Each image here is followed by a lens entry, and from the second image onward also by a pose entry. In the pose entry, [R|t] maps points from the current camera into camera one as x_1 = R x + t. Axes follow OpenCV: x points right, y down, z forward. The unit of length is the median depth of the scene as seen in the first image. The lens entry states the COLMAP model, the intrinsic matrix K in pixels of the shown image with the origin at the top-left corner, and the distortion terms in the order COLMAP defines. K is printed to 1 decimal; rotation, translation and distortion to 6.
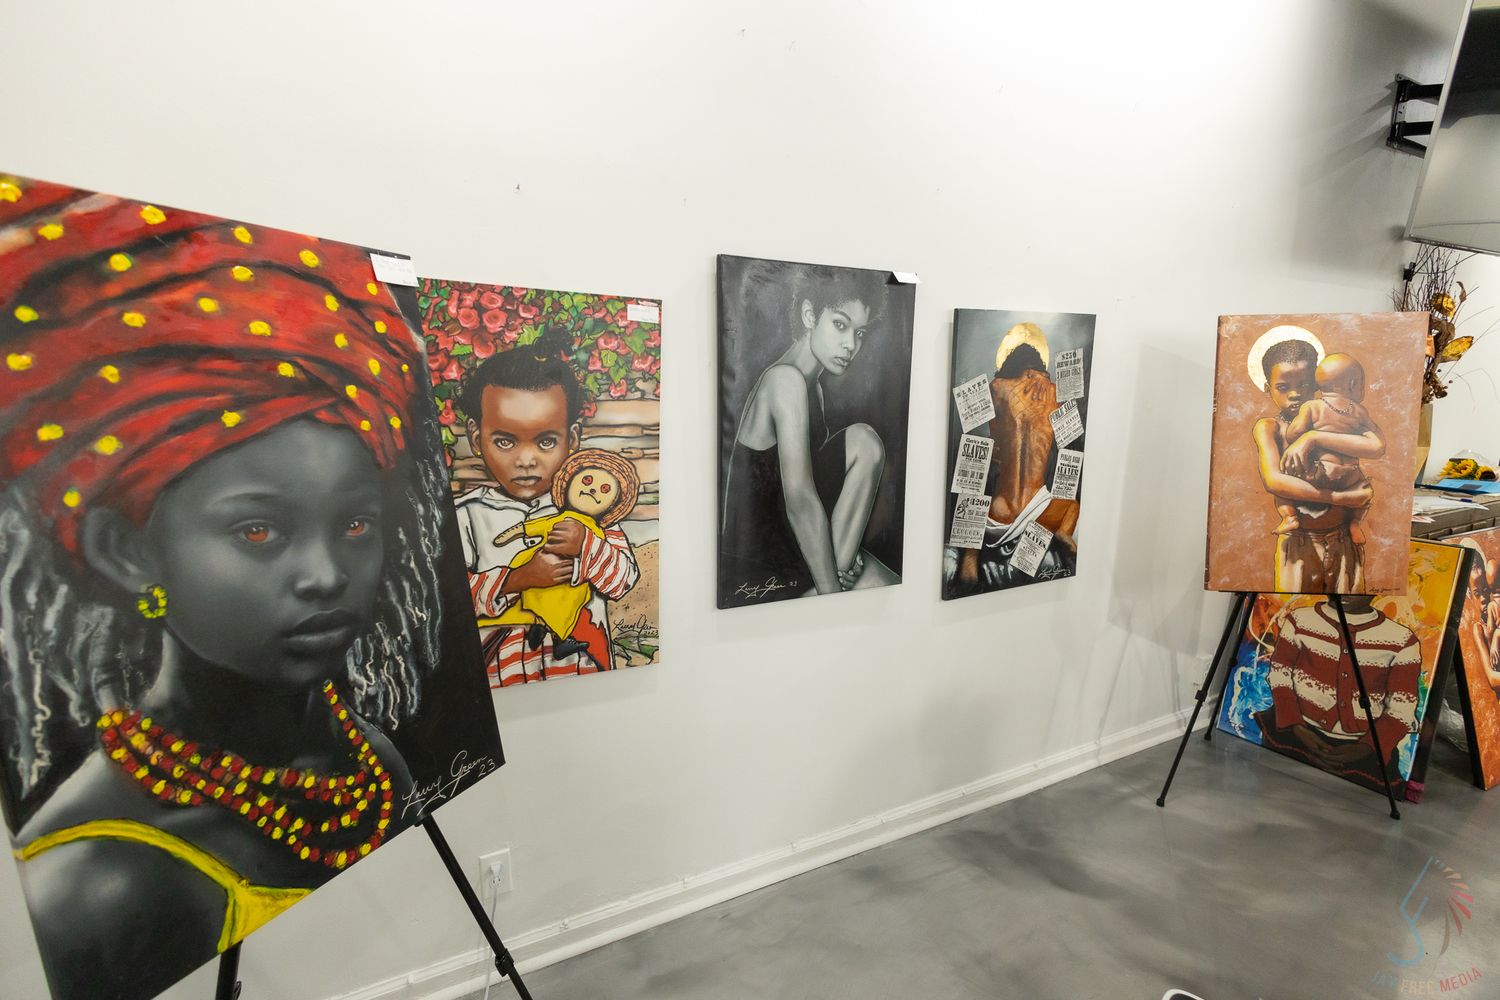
lens RADIAL K [[693.7, 0, 751.7], [0, 693.7, 502.3], [0, 0, 1]] dist [0.004021, -0.001150]
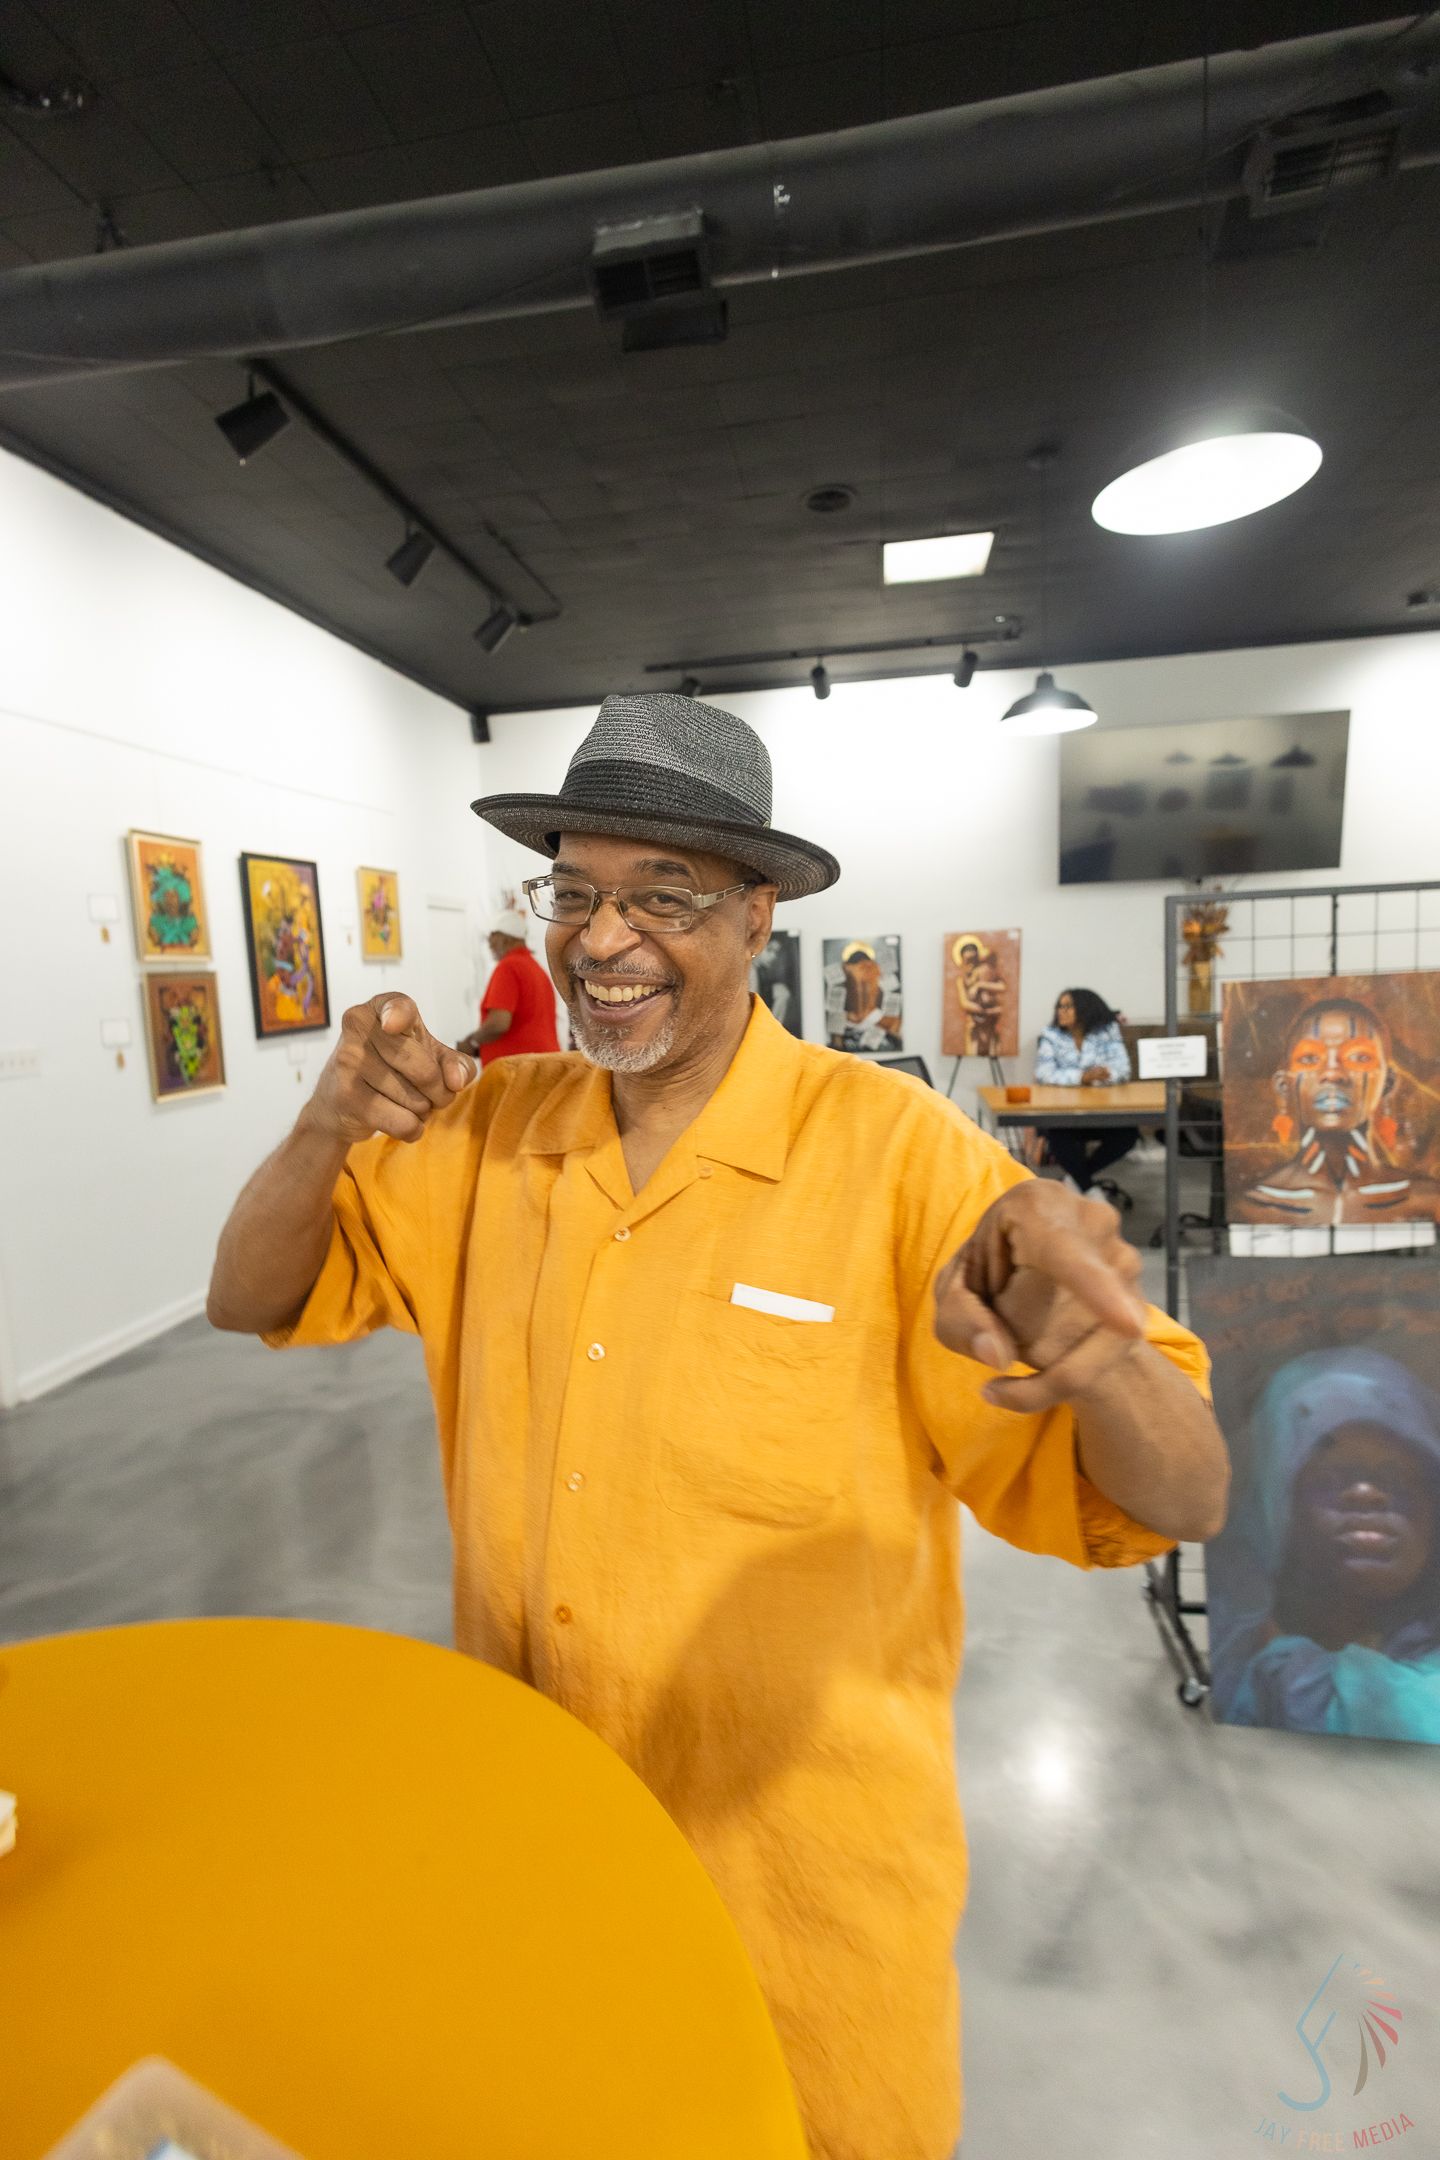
lens RADIAL K [[998.9, 0, 721.3], [0, 998.9, 1078.5], [0, 0, 1]] dist [0.004021, -0.001150]
pose [[0.813287, 0.027585, -0.581208, 2.903152], [-0.052662, 0.998266, -0.026311, 0.482207], [0.579474, 0.052005, 0.813330, -2.995876]]
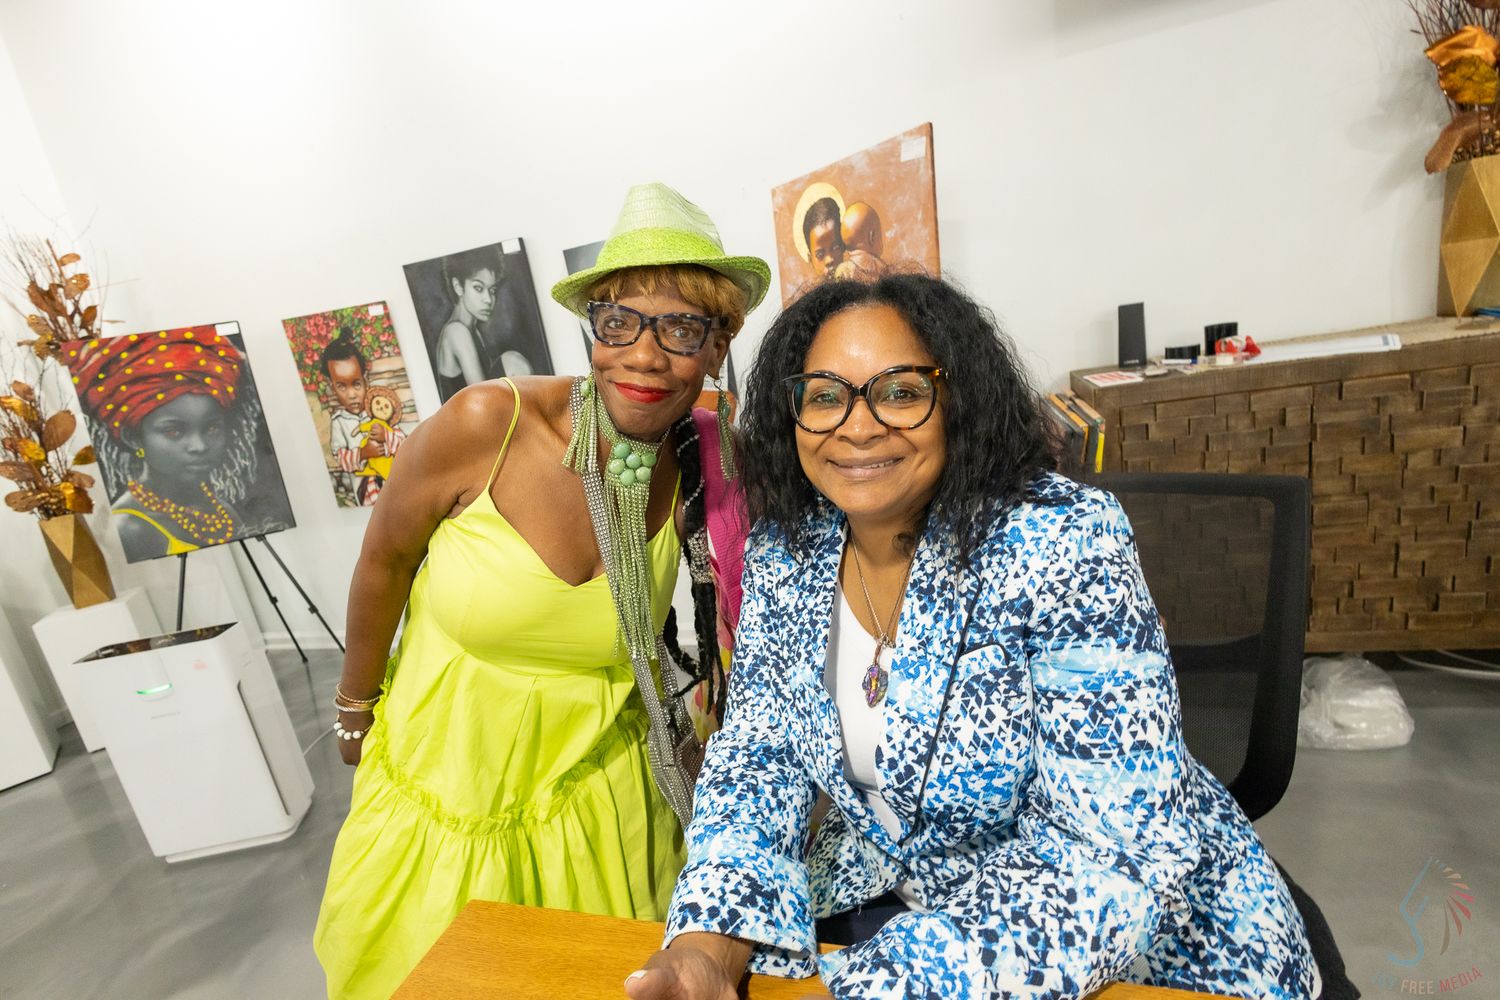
lens RADIAL K [[693.7, 0, 743.0], [0, 693.7, 503.8], [0, 0, 1]] dist [0.004021, -0.001150]
pose [[0.701218, 0.054860, -0.710833, 1.966916], [0.051532, 0.990527, 0.127281, 0.056669], [0.711082, -0.125883, 0.691749, 0.363909]]
